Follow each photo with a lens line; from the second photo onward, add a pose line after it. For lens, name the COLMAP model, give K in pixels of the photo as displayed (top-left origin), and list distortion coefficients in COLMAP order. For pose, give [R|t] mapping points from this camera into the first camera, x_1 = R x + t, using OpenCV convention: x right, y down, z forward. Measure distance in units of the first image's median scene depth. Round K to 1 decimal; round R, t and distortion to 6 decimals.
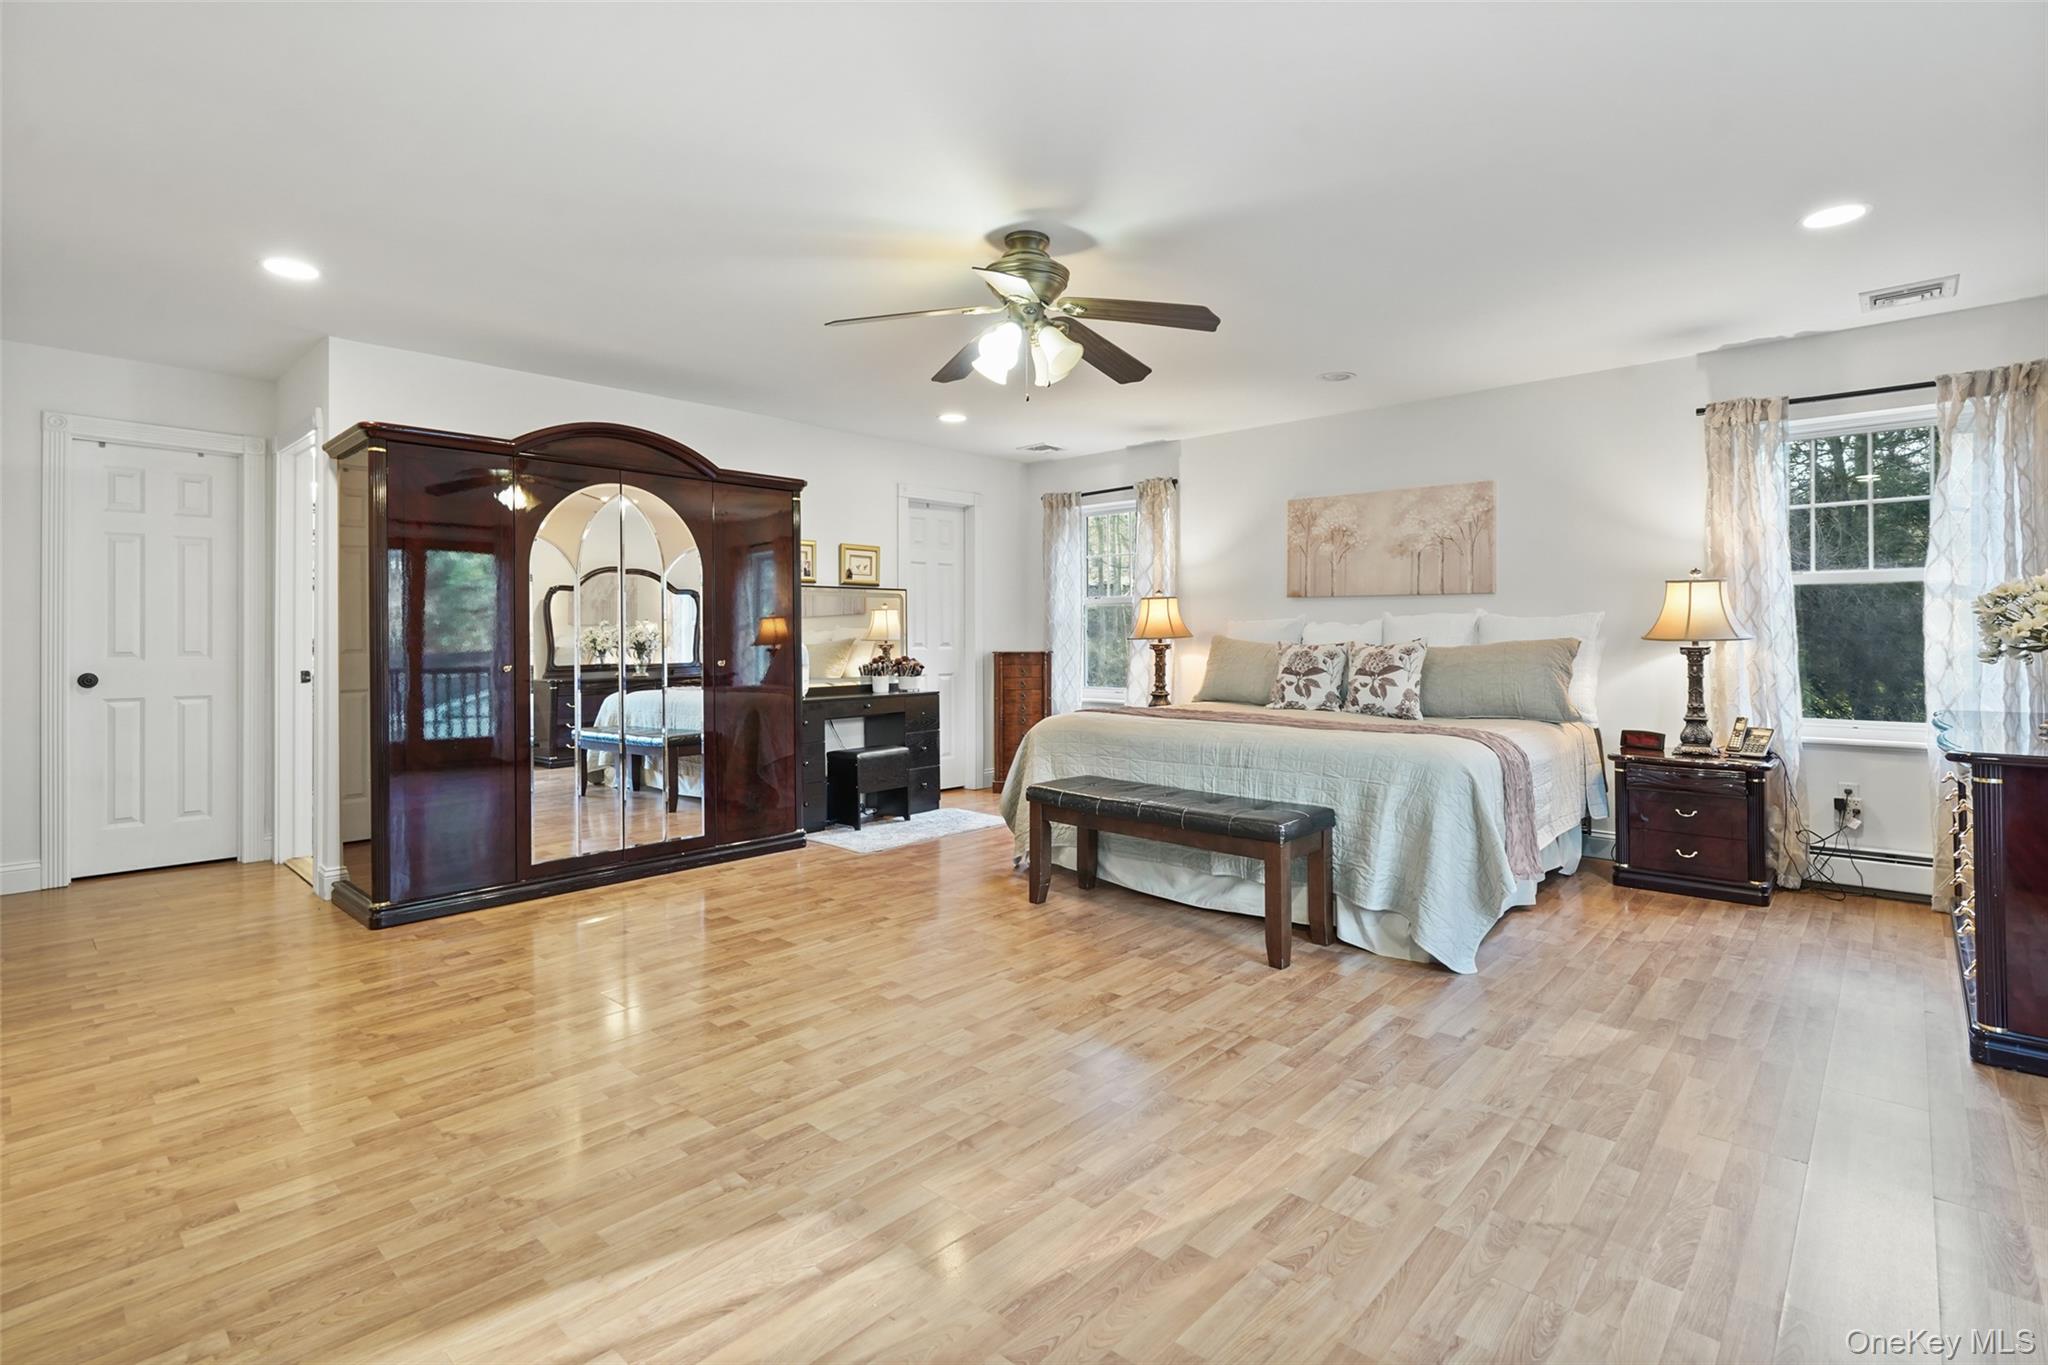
lens RADIAL K [[946.5, 0, 1039.9], [0, 946.5, 638.1], [0, 0, 1]] dist [-0.012890, 0.006912]
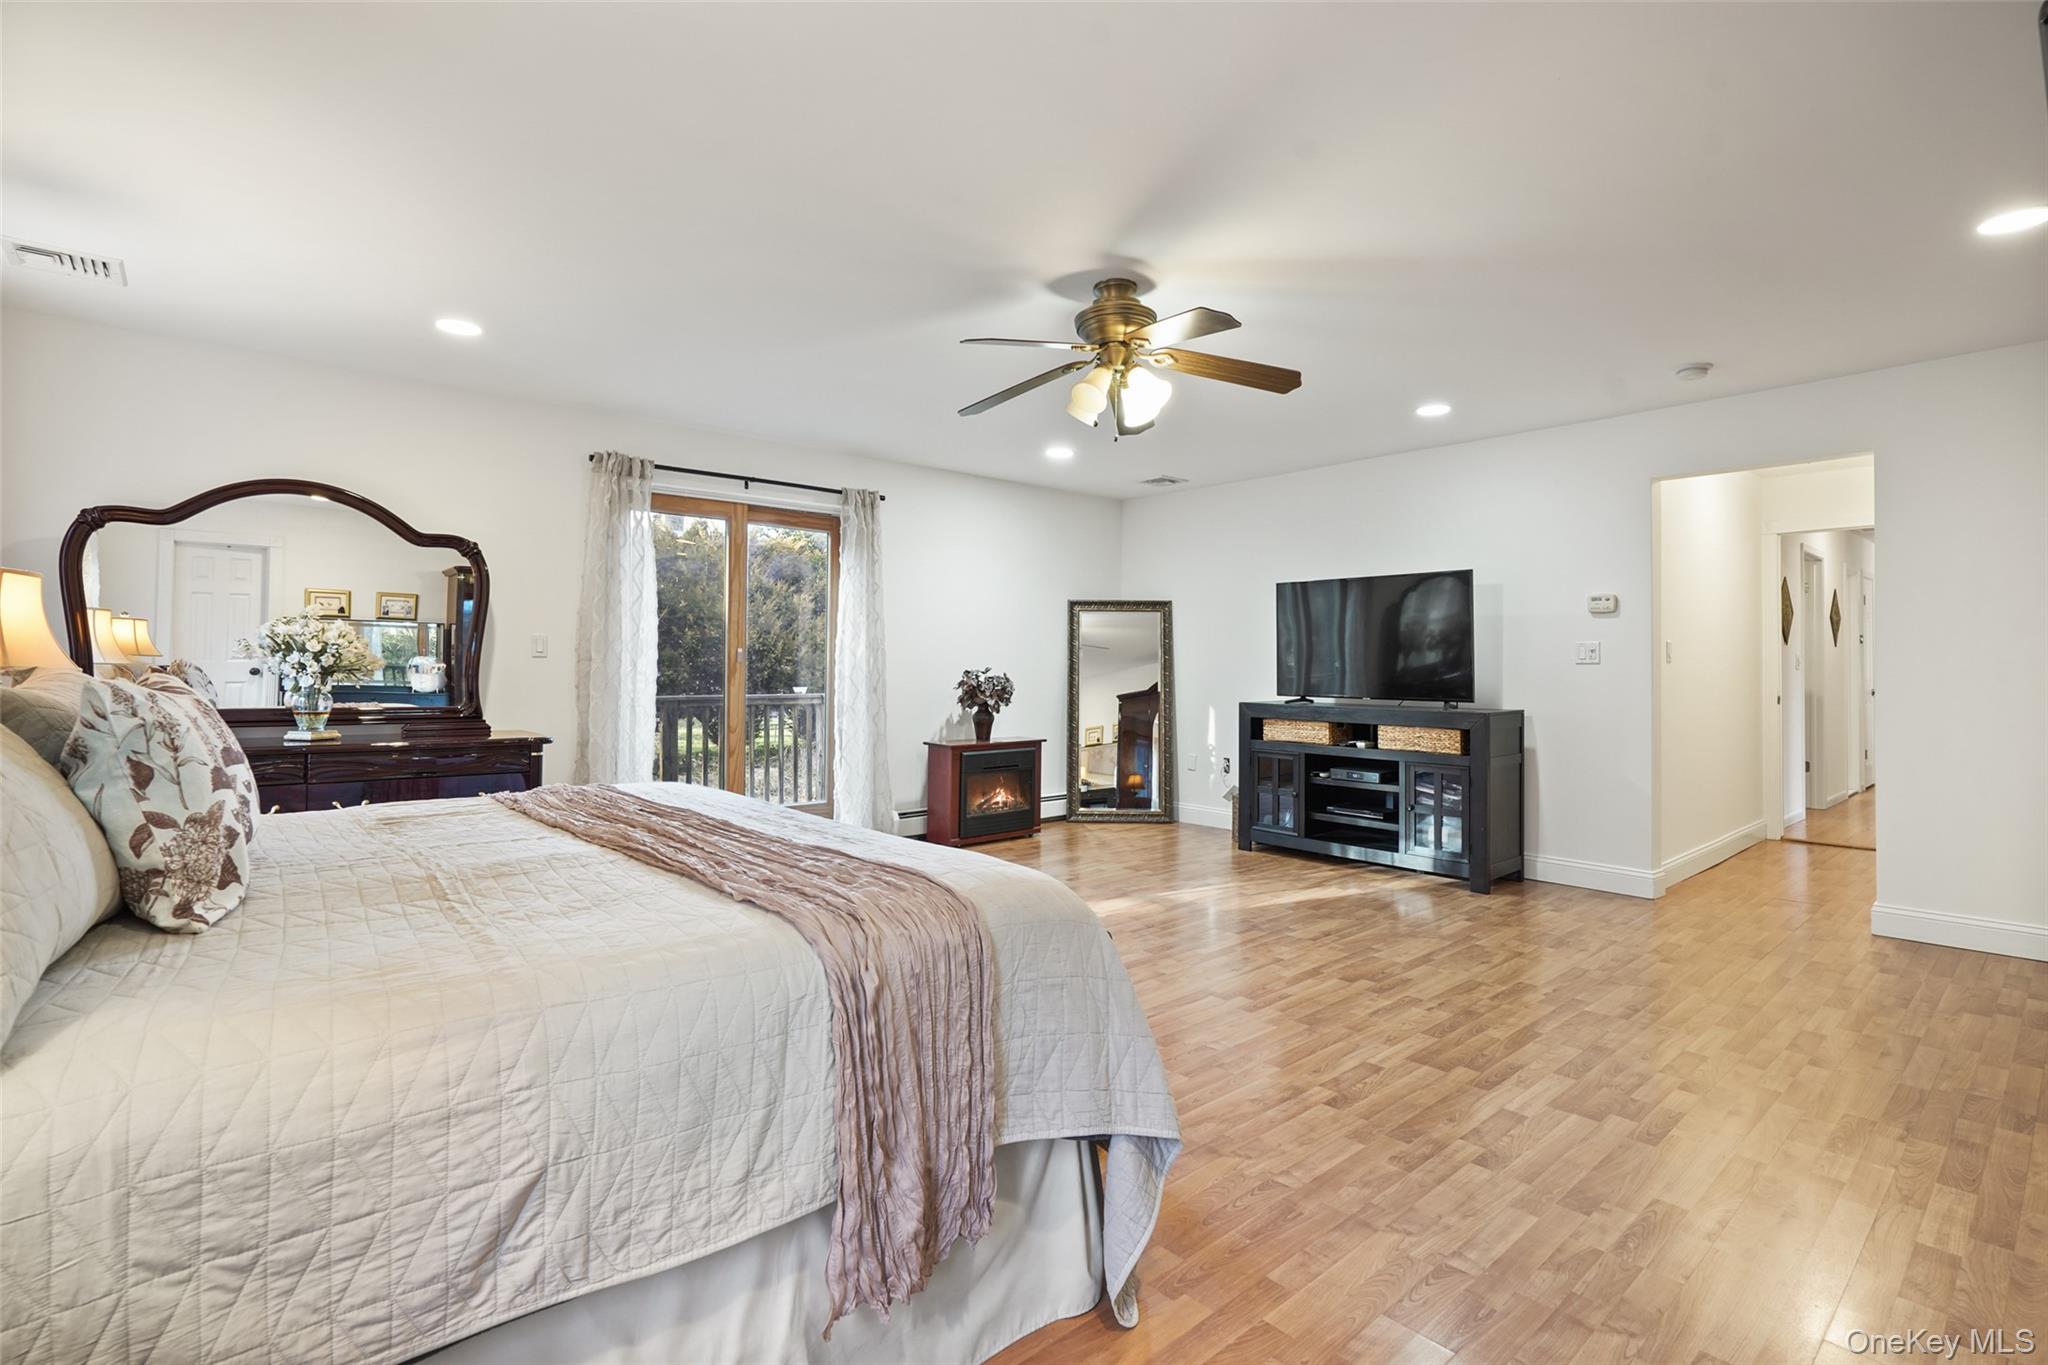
lens RADIAL K [[946.5, 0, 1030.1], [0, 946.5, 661.4], [0, 0, 1]] dist [-0.012890, 0.006912]
pose [[-0.993354, -0.000434, 0.115099, -0.041517], [-0.001093, 0.999983, -0.005658, -0.005472], [-0.115094, -0.005747, -0.993338, 2.184369]]
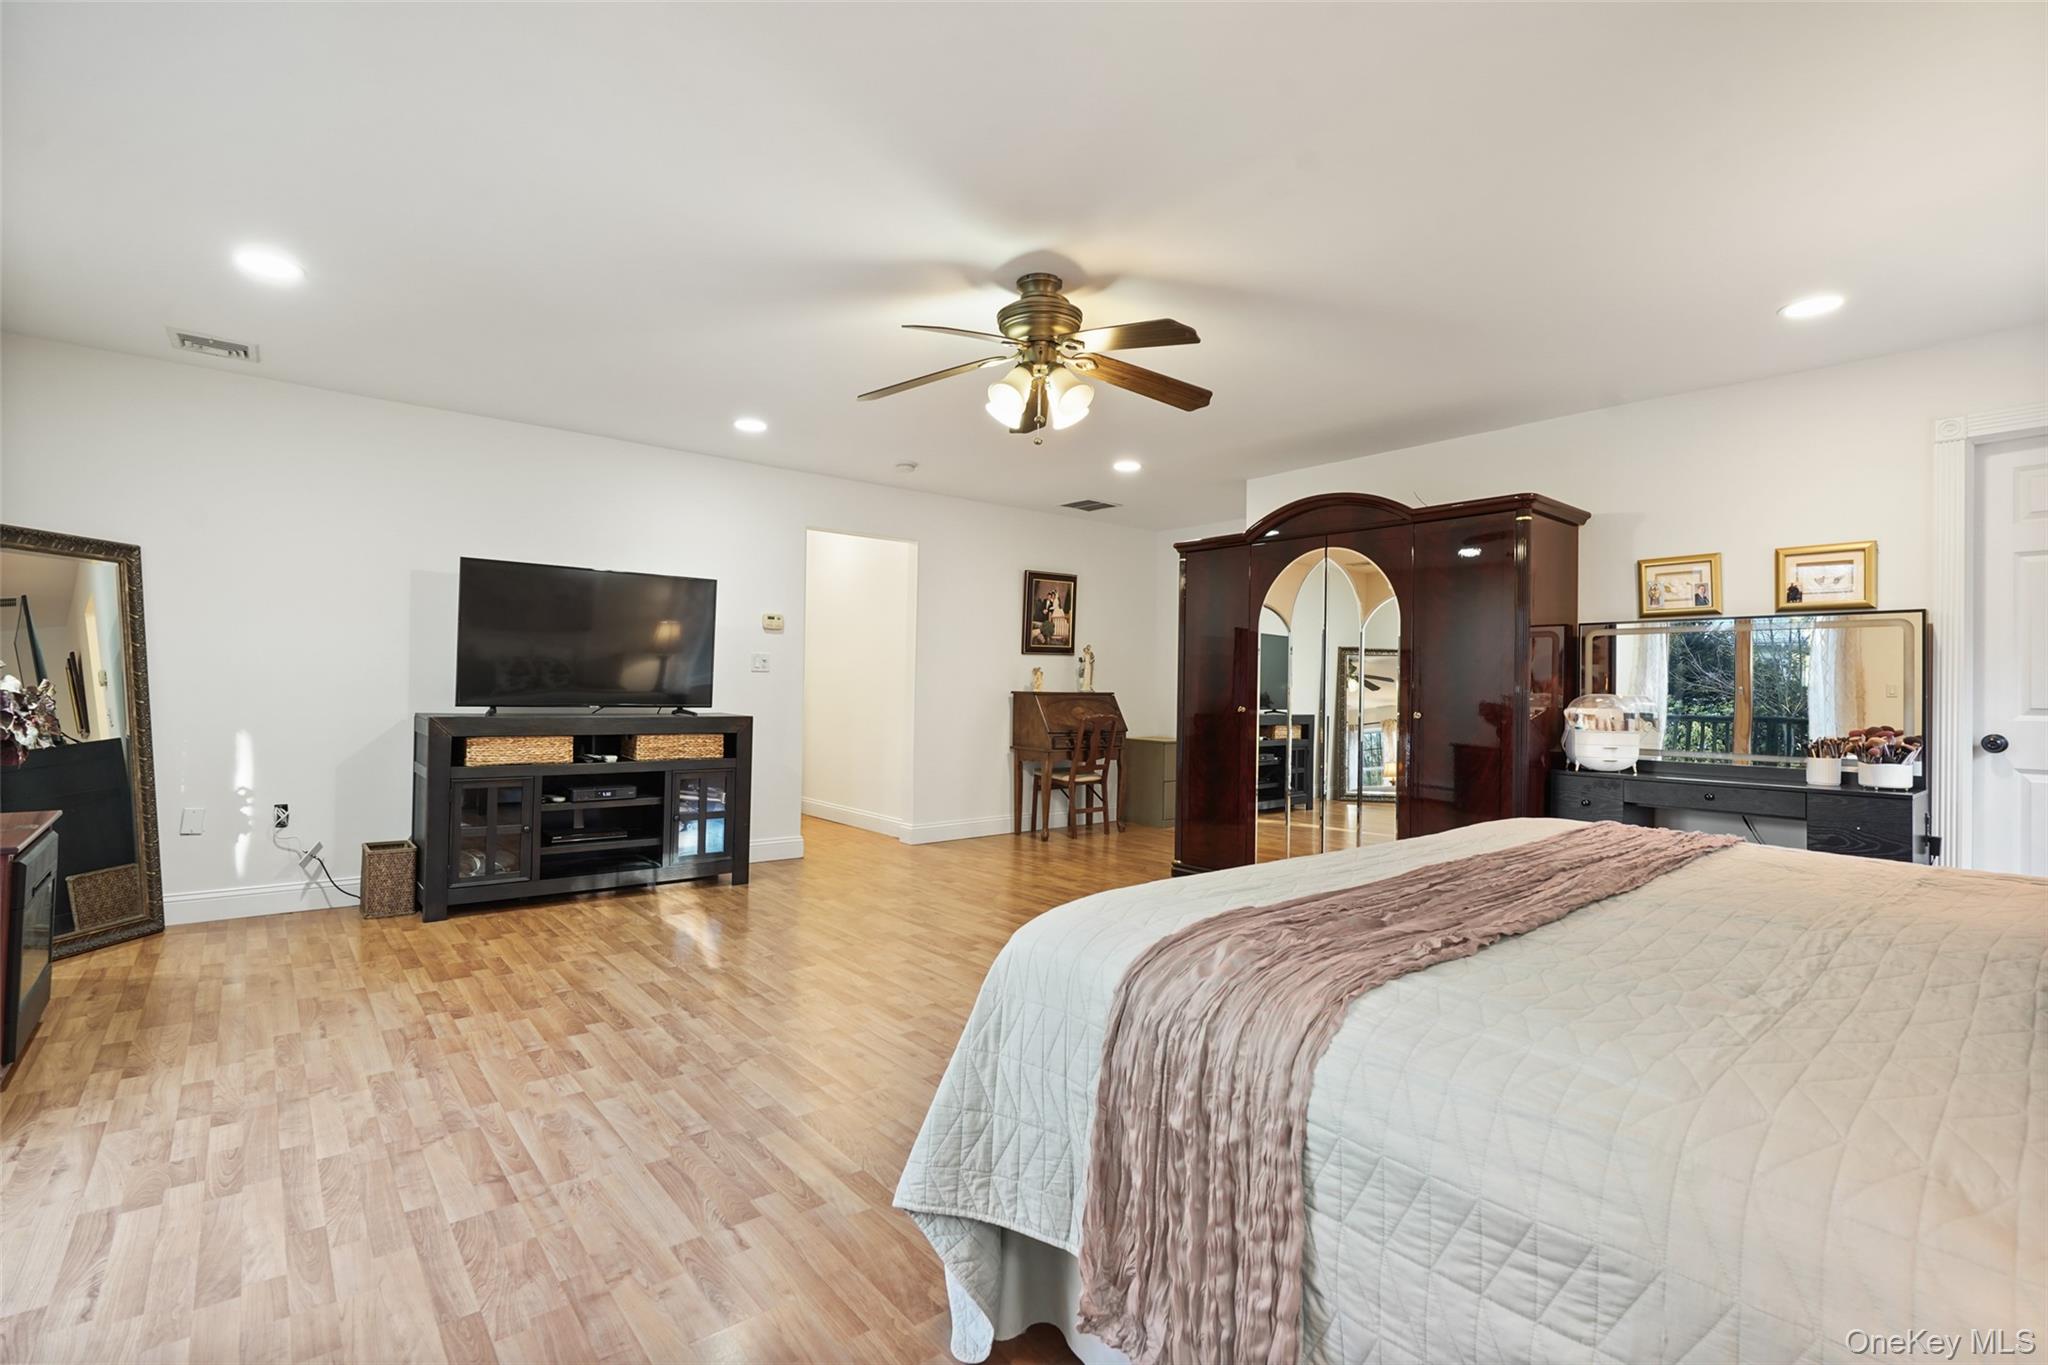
lens RADIAL K [[946.5, 0, 1022.3], [0, 946.5, 685.0], [0, 0, 1]] dist [-0.012890, 0.006912]
pose [[-0.142622, -0.002524, -0.989774, 1.045952], [-0.017669, 0.999844, -0.000004, 0.005869], [0.989619, 0.017487, -0.142645, 1.218170]]
